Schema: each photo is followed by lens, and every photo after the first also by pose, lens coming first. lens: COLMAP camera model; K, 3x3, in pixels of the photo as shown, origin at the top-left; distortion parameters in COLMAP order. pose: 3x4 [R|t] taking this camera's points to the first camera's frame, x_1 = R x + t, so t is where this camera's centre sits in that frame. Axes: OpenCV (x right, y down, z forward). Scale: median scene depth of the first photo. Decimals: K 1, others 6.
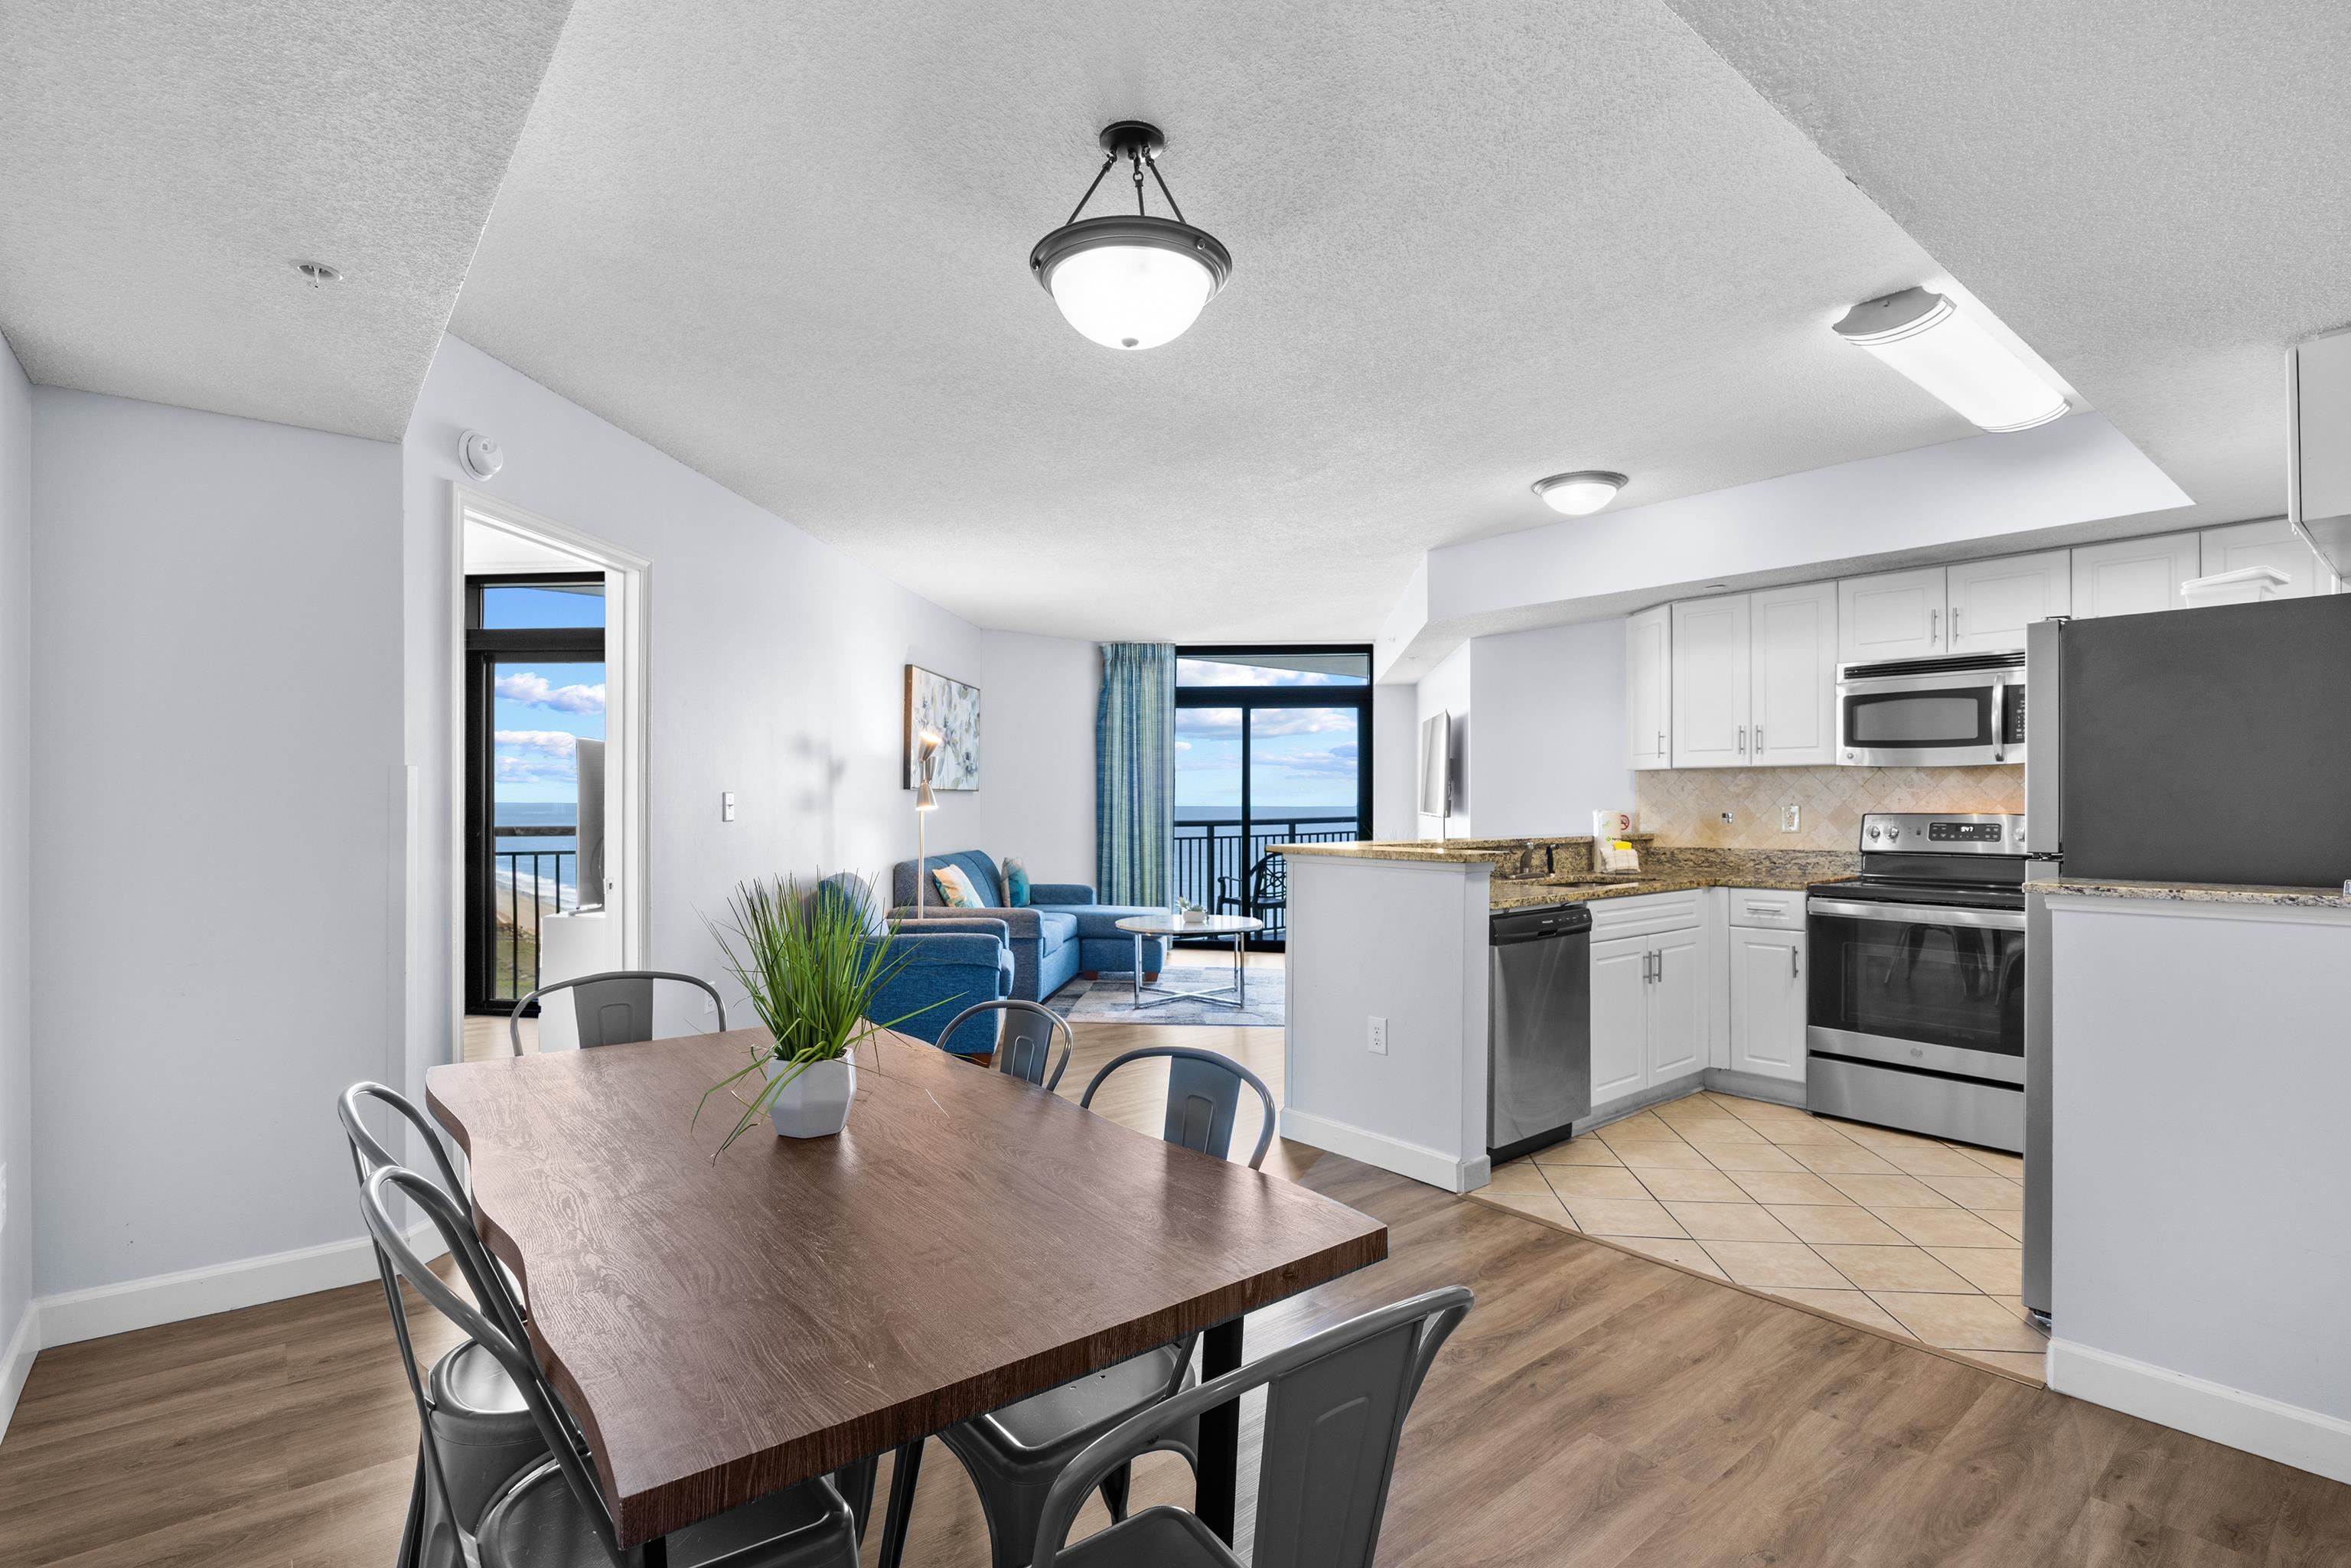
lens RADIAL K [[1109.0, 0, 1169.0], [0, 1109.0, 806.2], [0, 0, 1]] dist [-0.013931, 0.002051]
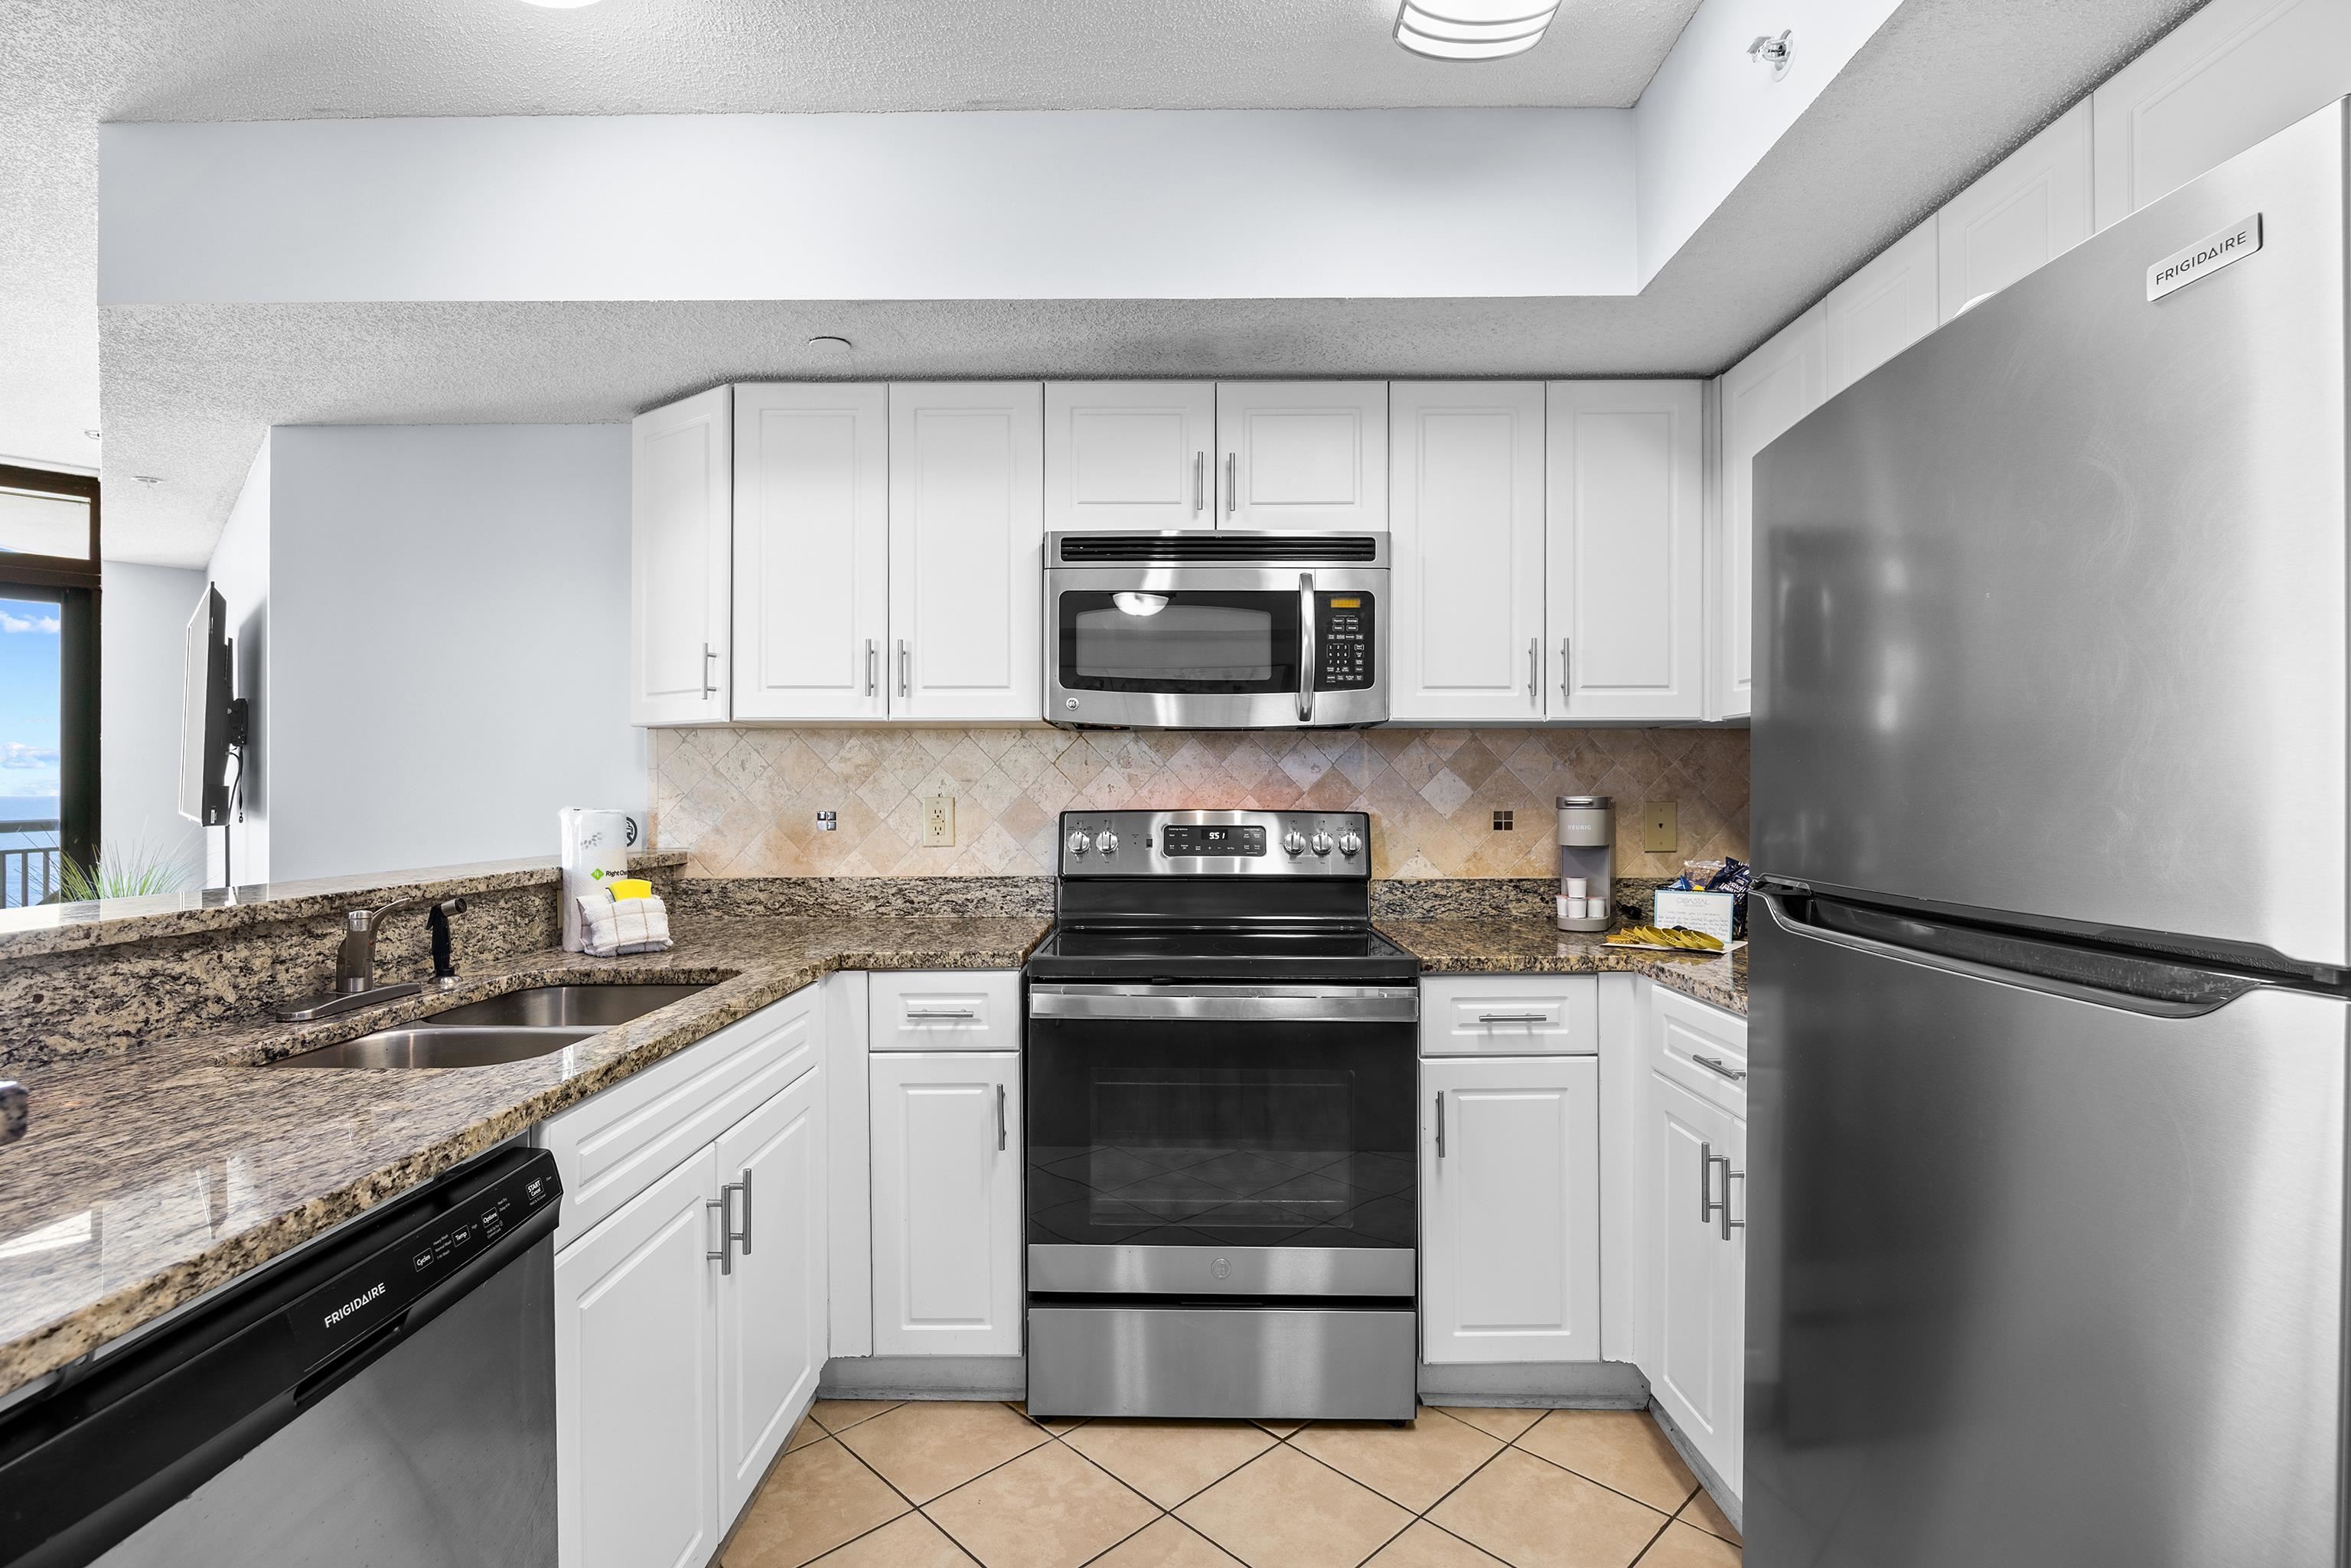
lens RADIAL K [[1109.0, 0, 1168.9], [0, 1109.0, 795.8], [0, 0, 1]] dist [-0.013931, 0.002051]
pose [[0.643942, 0.001120, 0.765073, 0.204739], [0.001594, 0.999995, -0.002806, 0.000409], [-0.765073, 0.003026, 0.643937, 0.536514]]
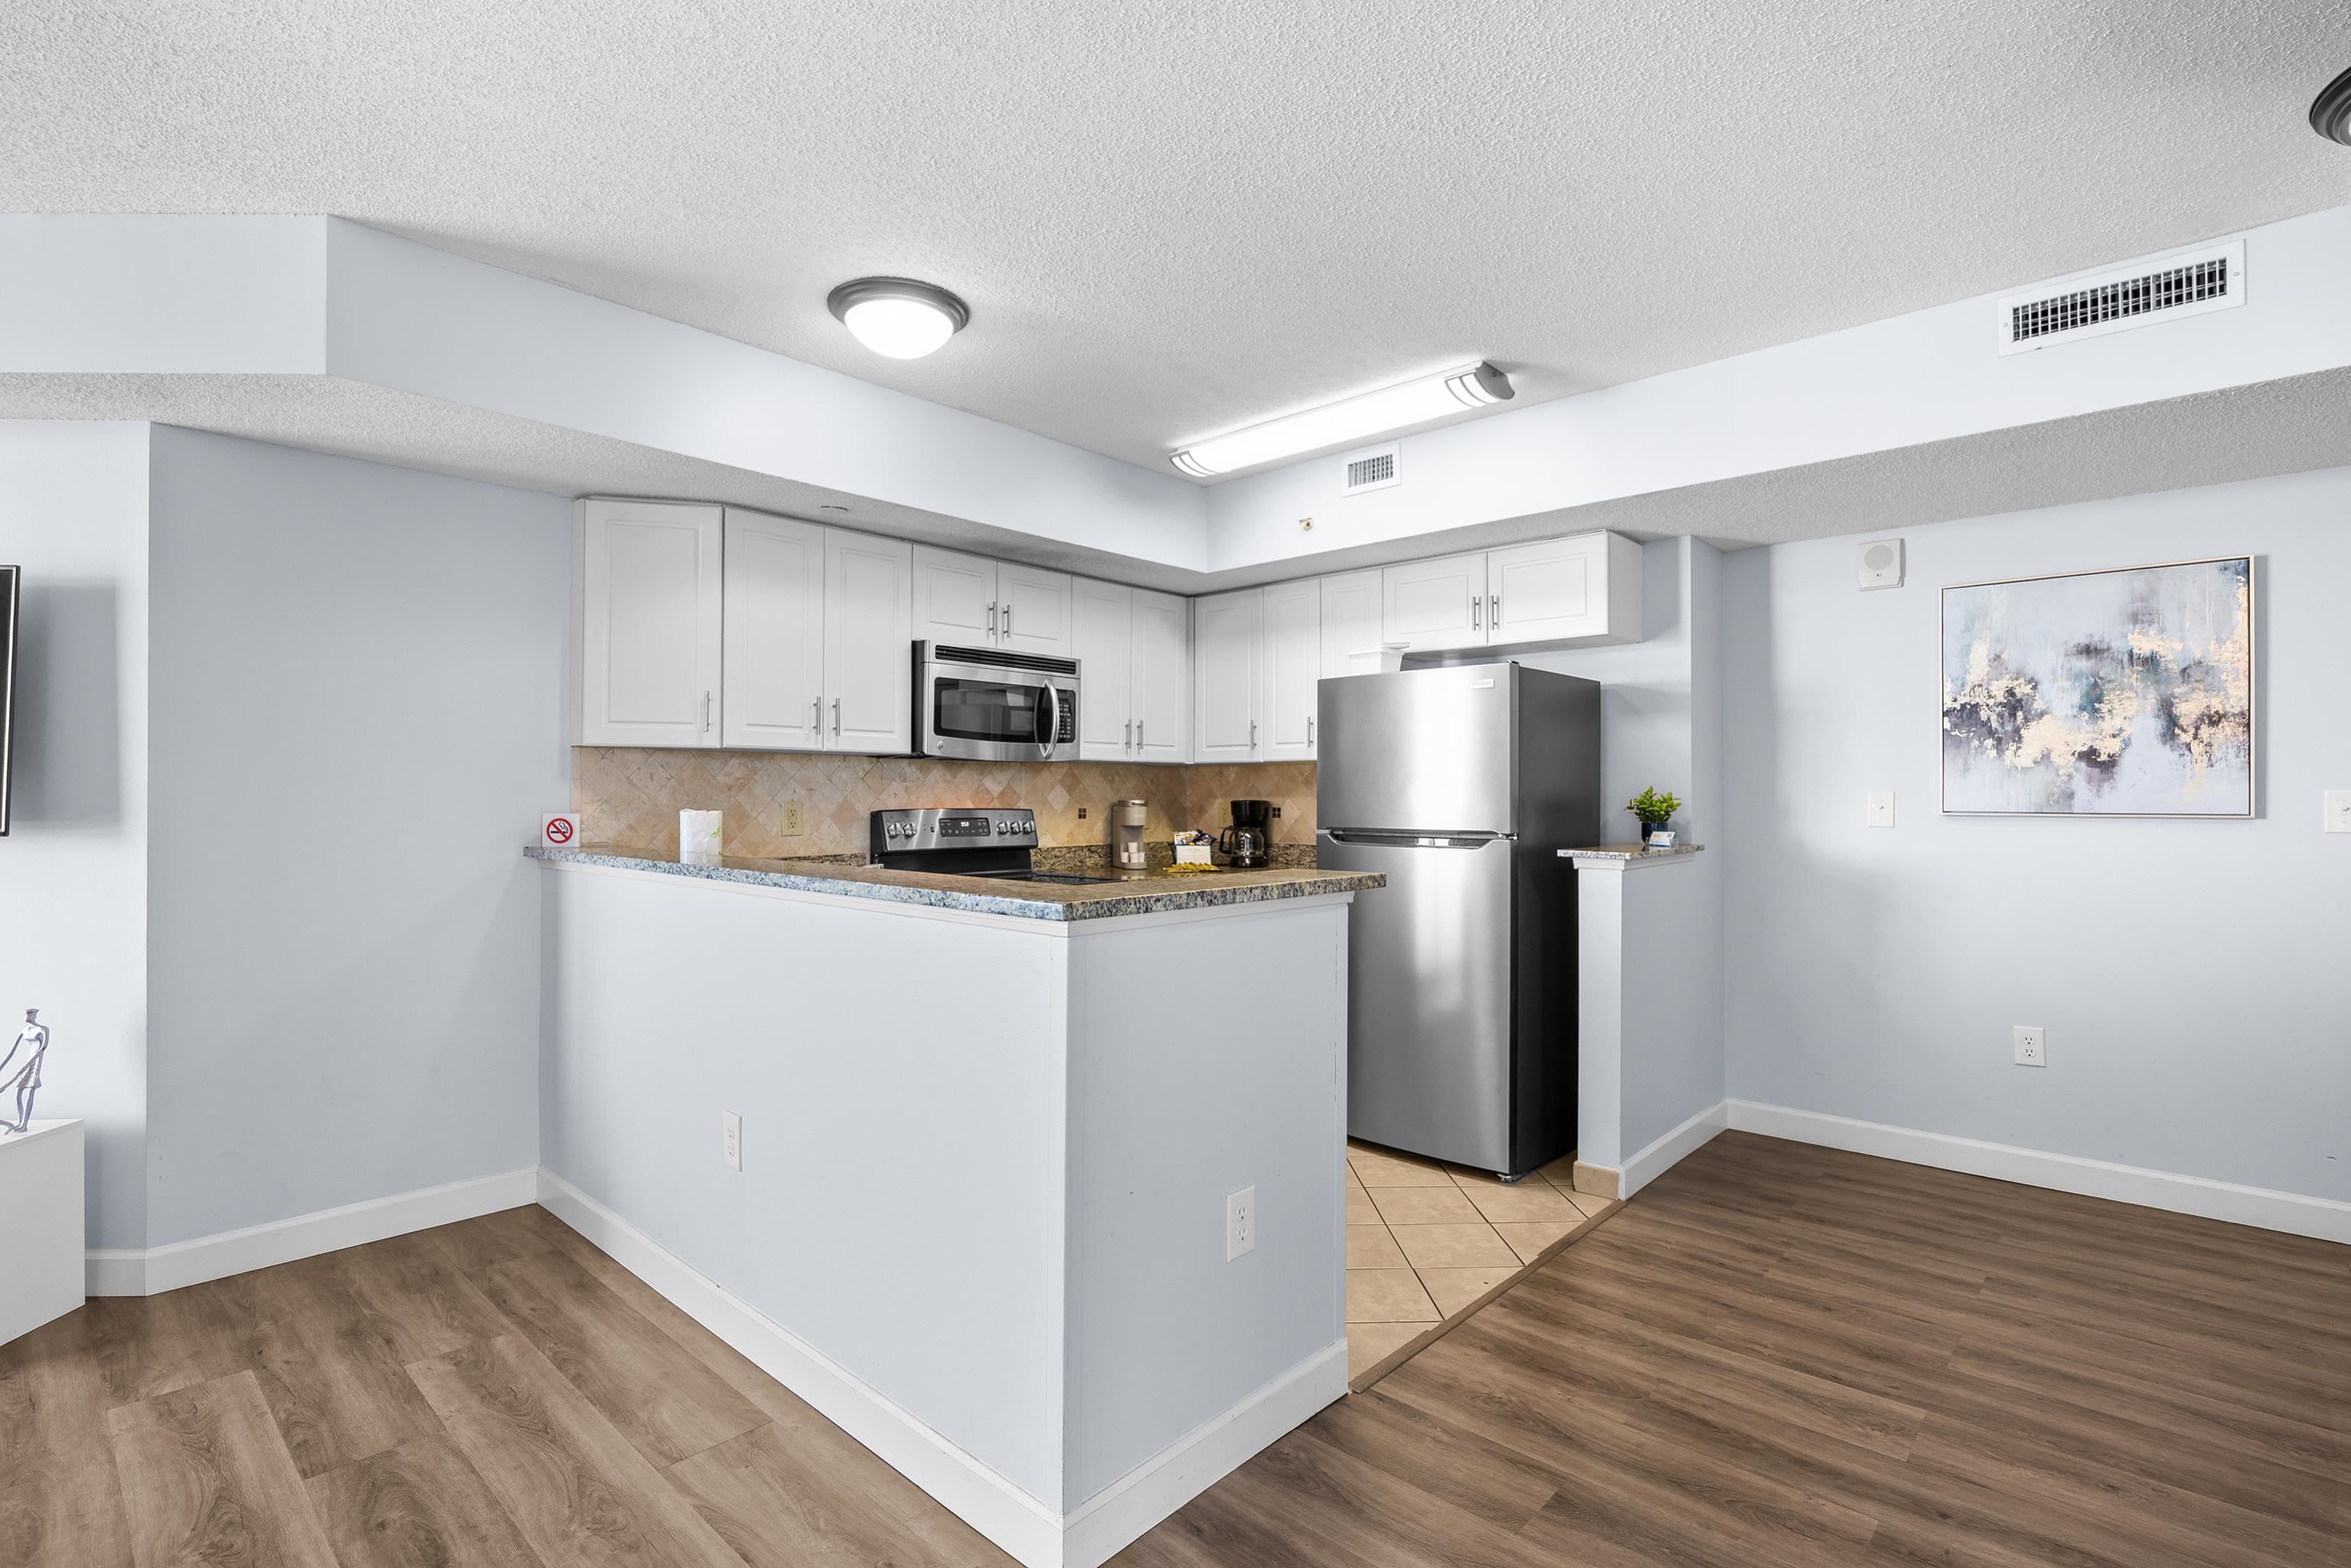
lens RADIAL K [[1109.1, 0, 1167.2], [0, 1109.1, 793.3], [0, 0, 1]] dist [-0.013931, 0.002051]
pose [[-0.133205, 0.004612, 0.991078, -0.257941], [0.003992, 0.999984, -0.004117, -0.002084], [-0.991080, 0.003408, -0.133221, 0.815858]]
